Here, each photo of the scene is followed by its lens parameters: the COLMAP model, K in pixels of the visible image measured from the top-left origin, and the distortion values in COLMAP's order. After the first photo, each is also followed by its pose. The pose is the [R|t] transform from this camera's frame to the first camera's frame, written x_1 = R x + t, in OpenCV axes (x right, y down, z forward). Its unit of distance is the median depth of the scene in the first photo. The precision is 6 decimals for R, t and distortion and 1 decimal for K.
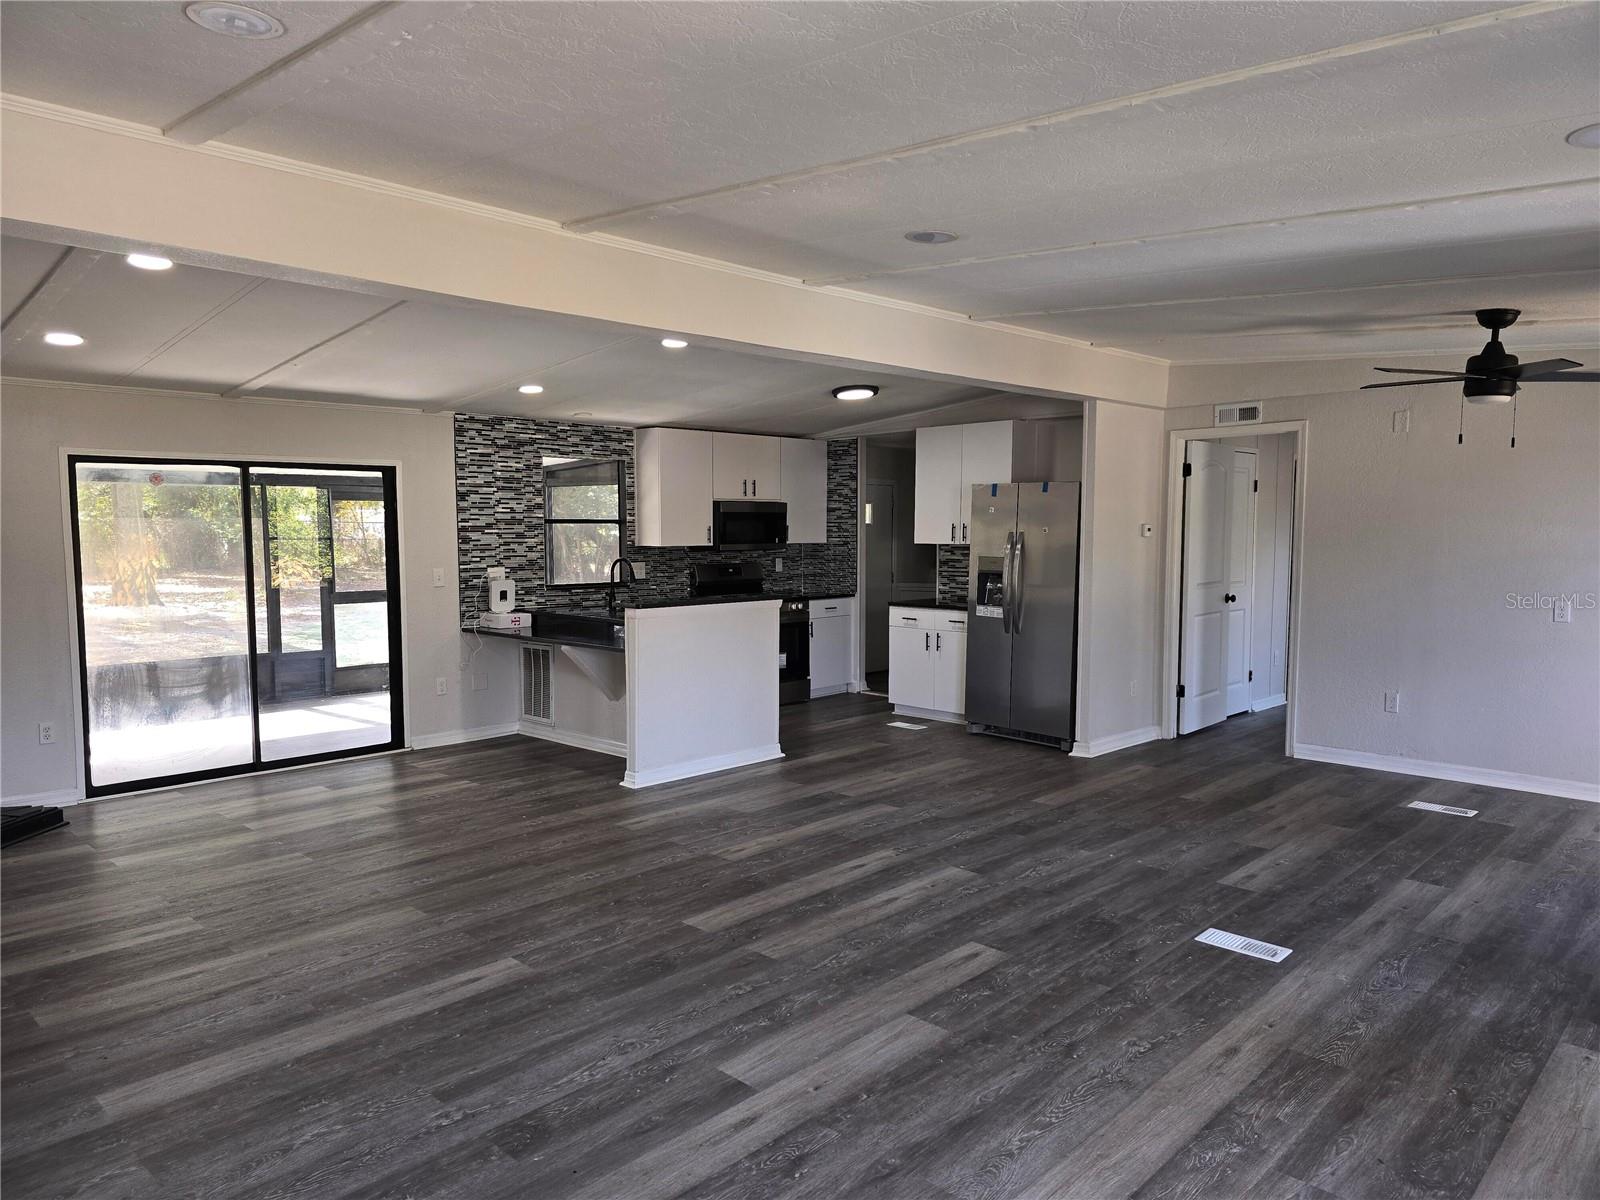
lens RADIAL K [[1073.1, 0, 804.4], [0, 1073.1, 600.9], [0, 0, 1]] dist [-0.006335, -0.002199]
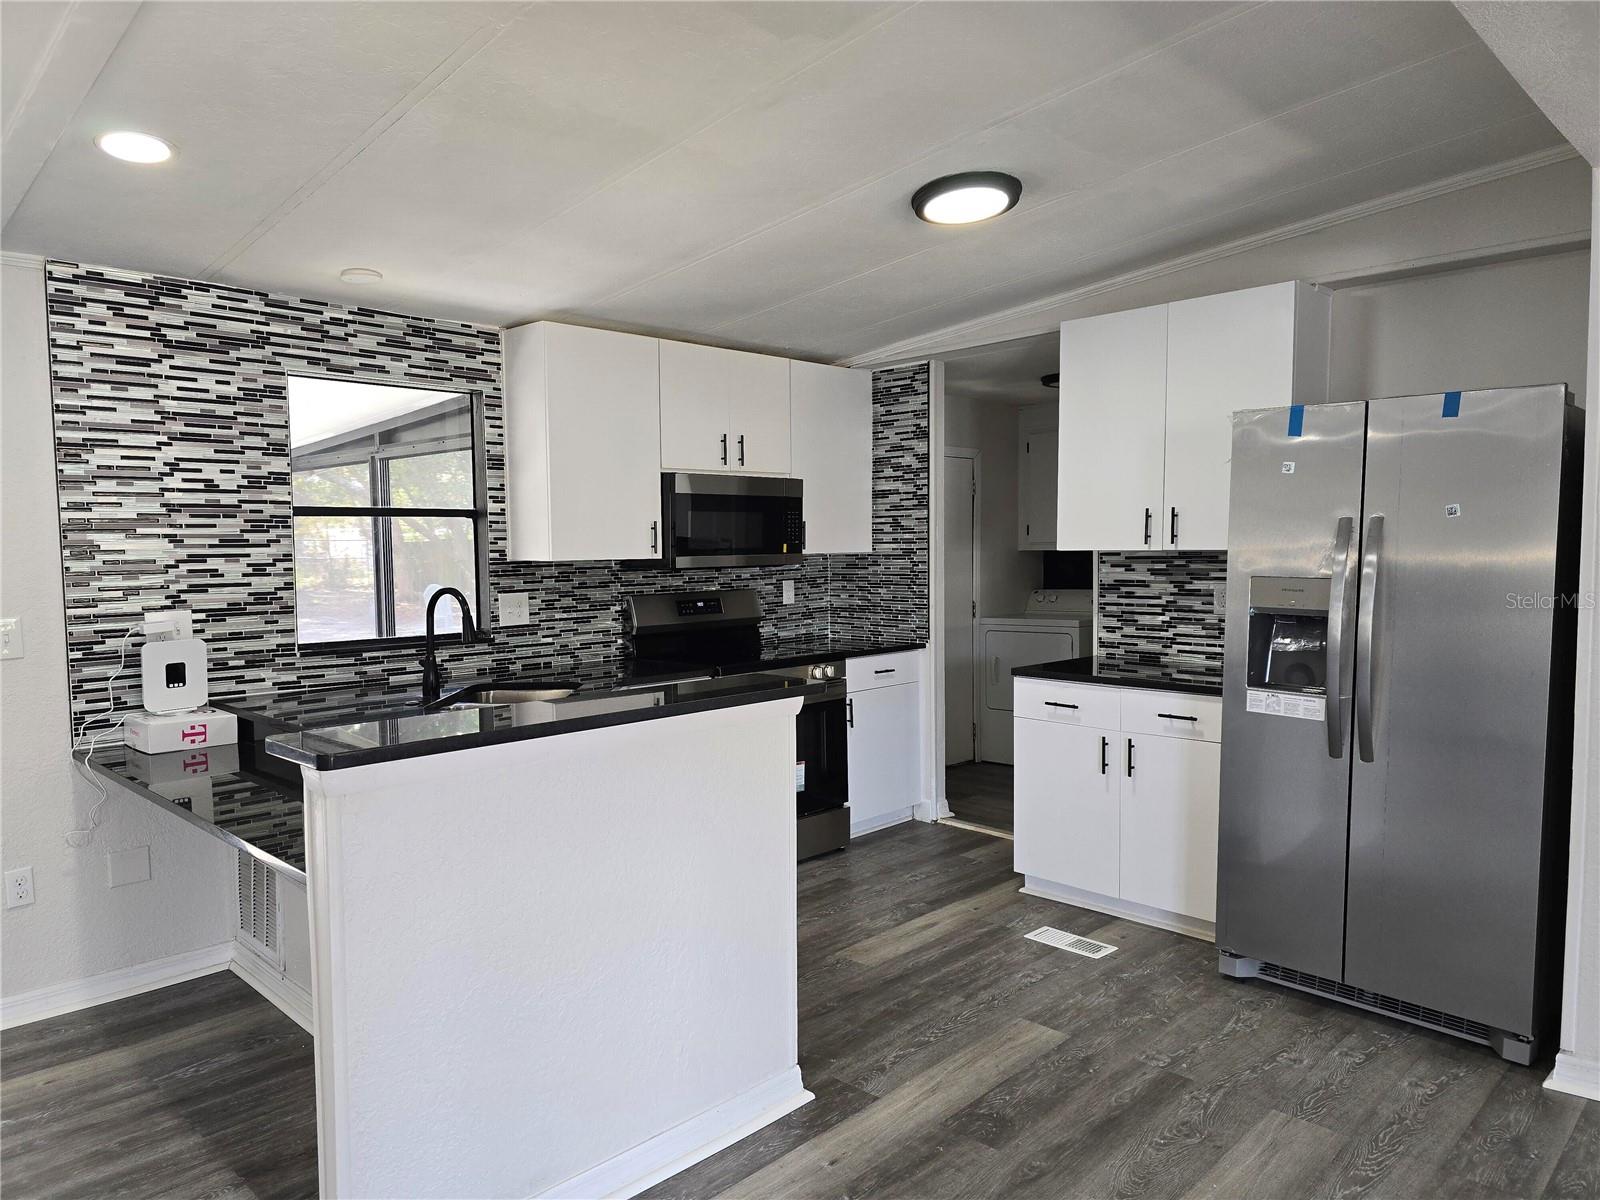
lens RADIAL K [[1073.1, 0, 797.0], [0, 1073.1, 602.4], [0, 0, 1]] dist [-0.006335, -0.002199]
pose [[0.999880, -0.009895, -0.011894, -0.015189], [0.009735, 0.999863, -0.013400, -0.024657], [0.012025, 0.013282, 0.999839, 0.519153]]
